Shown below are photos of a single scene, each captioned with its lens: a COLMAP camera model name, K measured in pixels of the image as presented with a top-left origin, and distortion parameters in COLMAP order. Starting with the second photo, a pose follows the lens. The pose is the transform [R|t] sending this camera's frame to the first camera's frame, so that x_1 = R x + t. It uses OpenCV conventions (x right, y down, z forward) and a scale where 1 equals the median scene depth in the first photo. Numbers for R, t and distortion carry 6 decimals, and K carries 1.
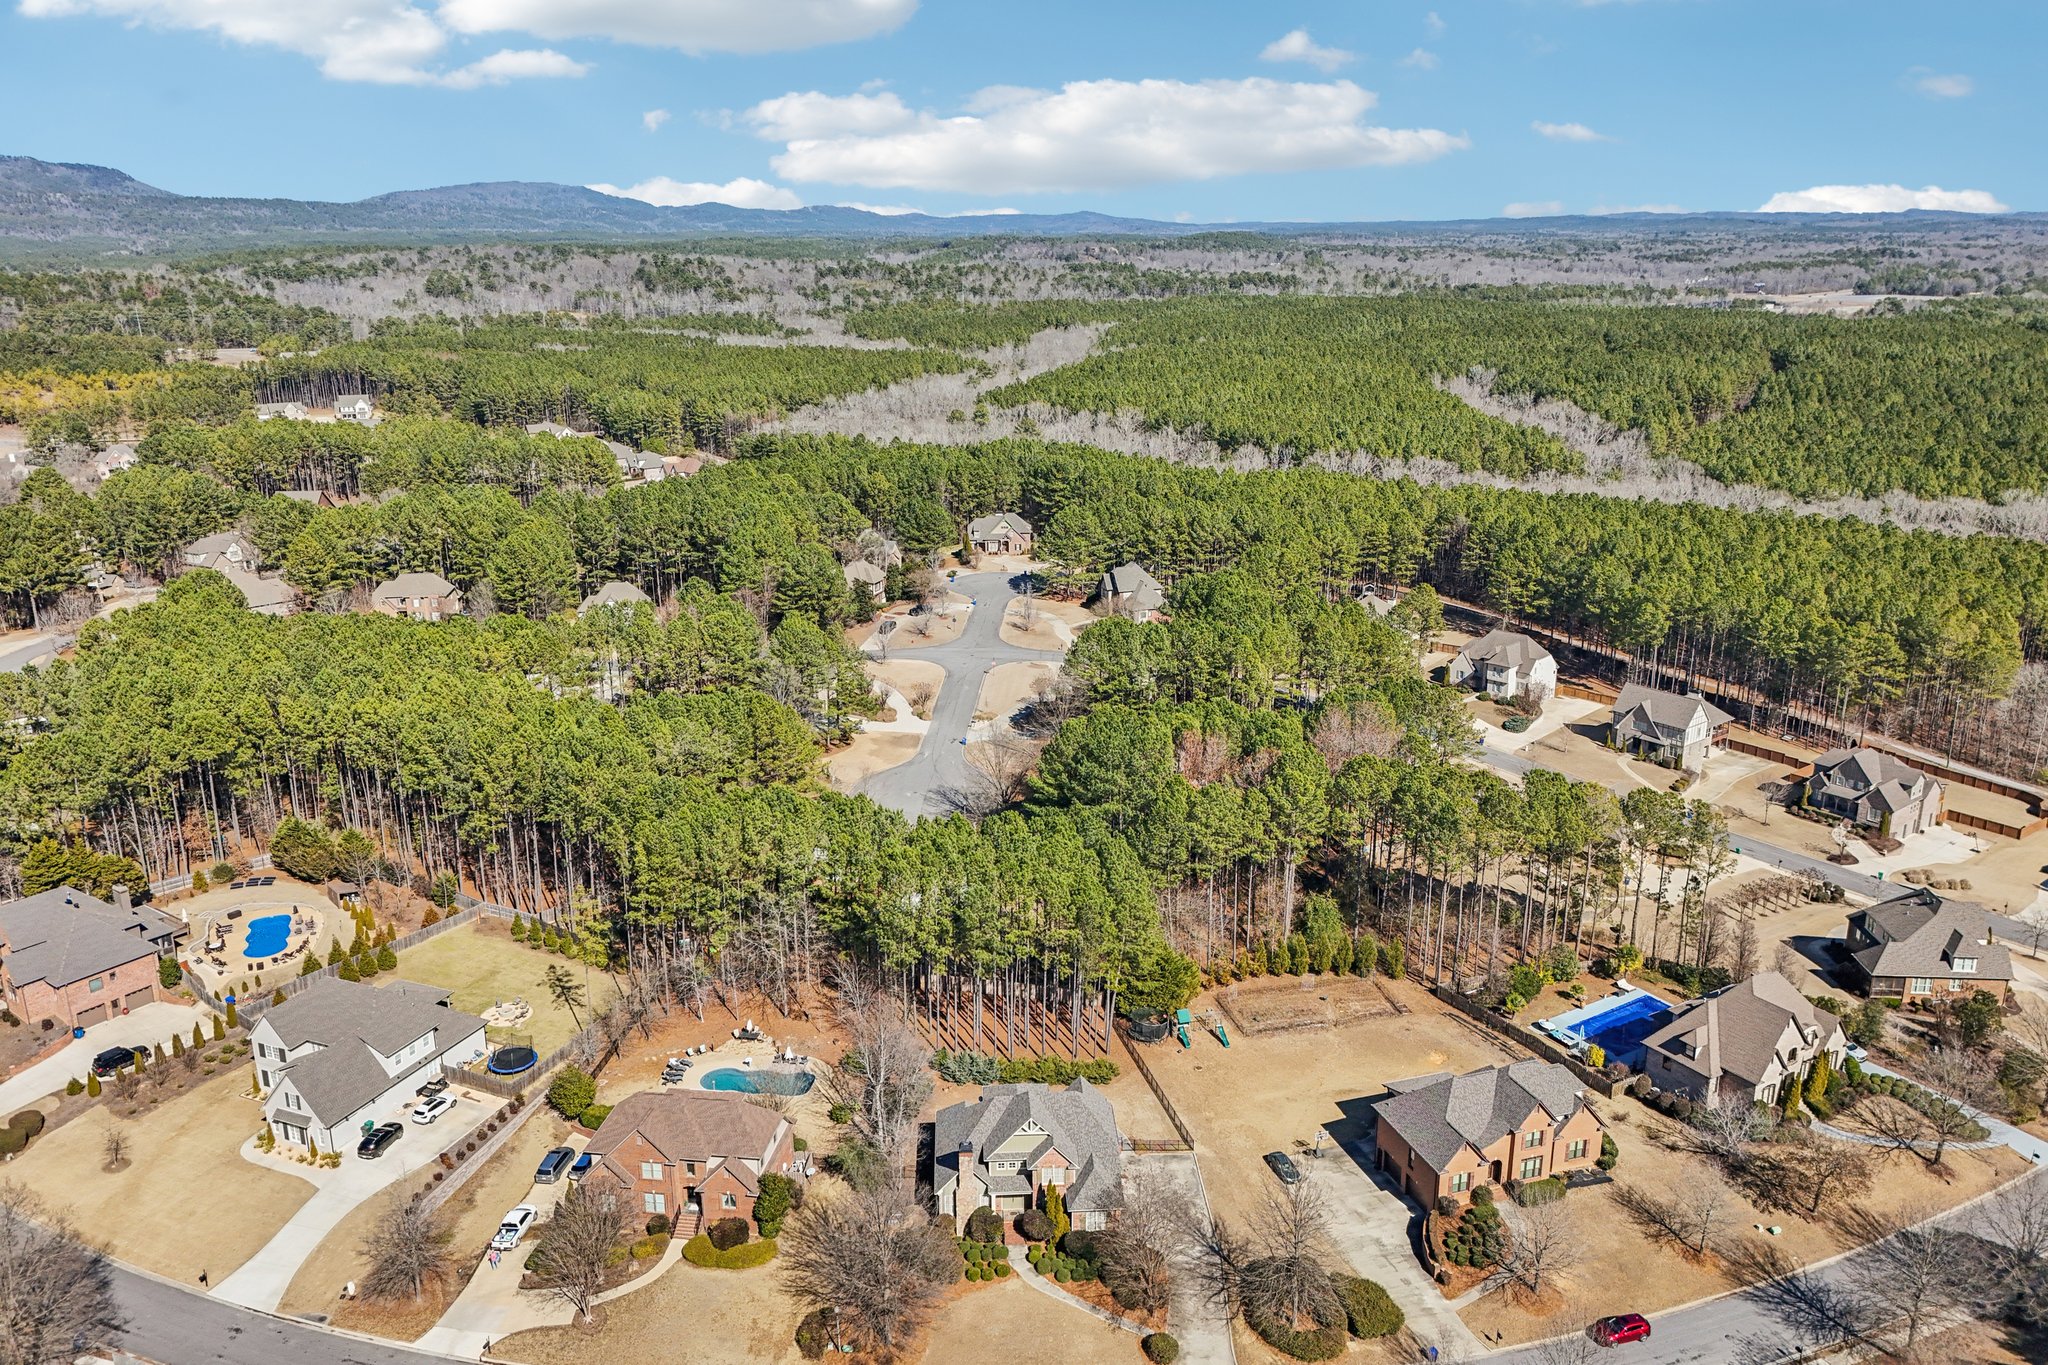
lens RADIAL K [[1491.7, 0, 1034.4], [0, 1491.7, 689.8], [0, 0, 1]] dist [0.084526, -0.068340]
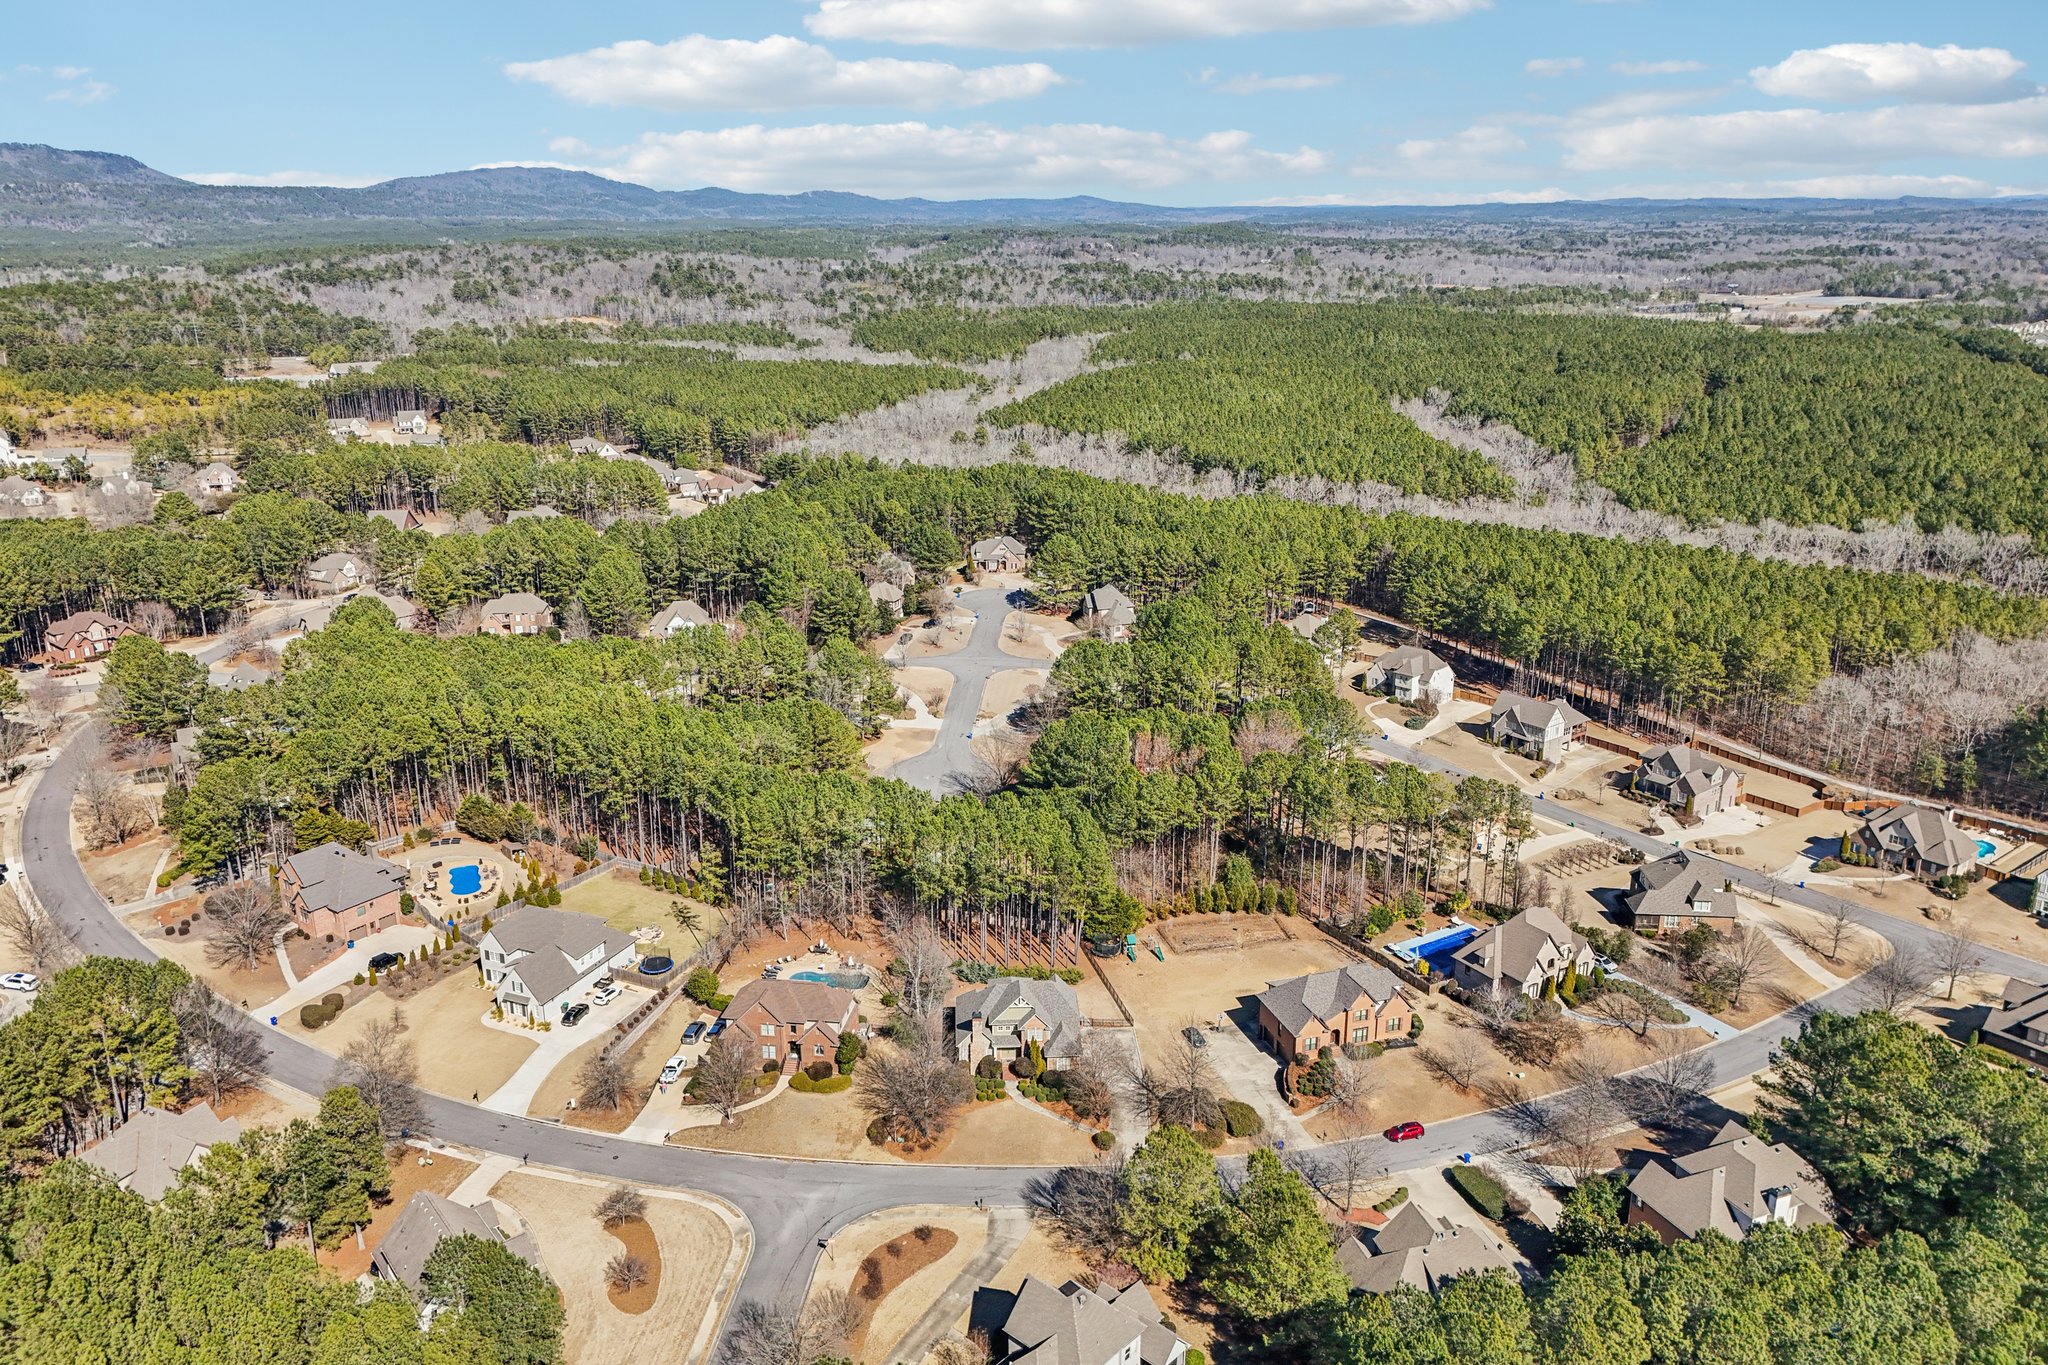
lens RADIAL K [[1471.3, 0, 1024.0], [0, 1471.3, 682.5], [0, 0, 1]] dist [0.090050, -0.092988]
pose [[0.999983, 0.004061, -0.004118, 0.002626], [-0.004032, 0.999968, 0.006877, -0.017010], [0.004146, -0.006860, 0.999968, -0.210959]]
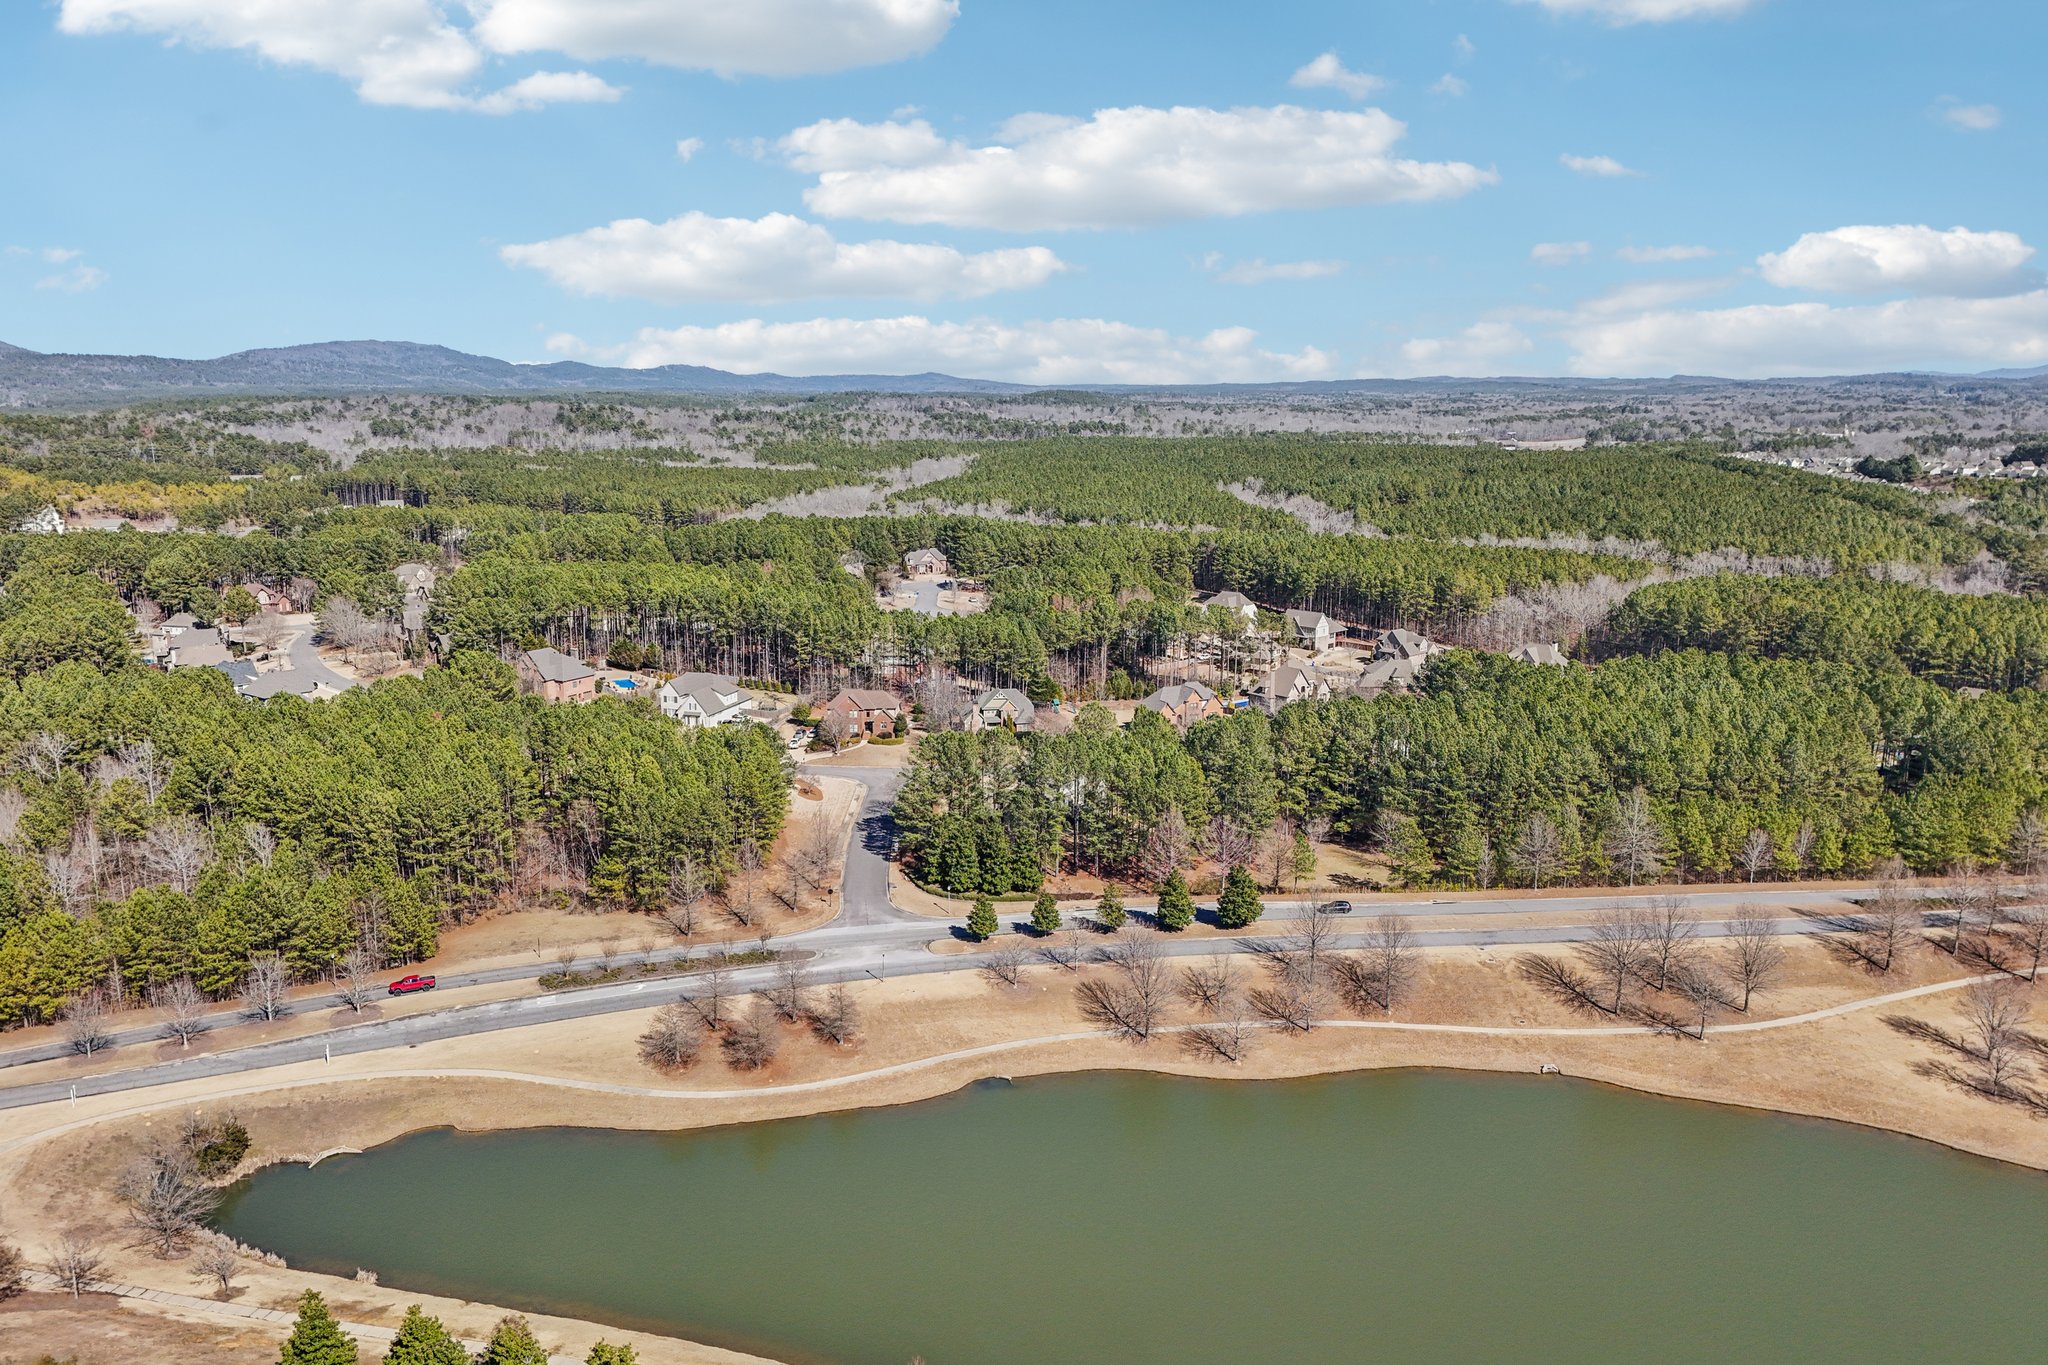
lens RADIAL K [[1433.7, 0, 1024.0], [0, 1433.7, 682.5], [0, 0, 1]] dist [0.109811, -0.127862]
pose [[0.995627, -0.015926, 0.092051, -0.084758], [0.024646, 0.995231, -0.094380, 0.226377], [-0.090109, 0.096236, 0.991271, -0.652869]]
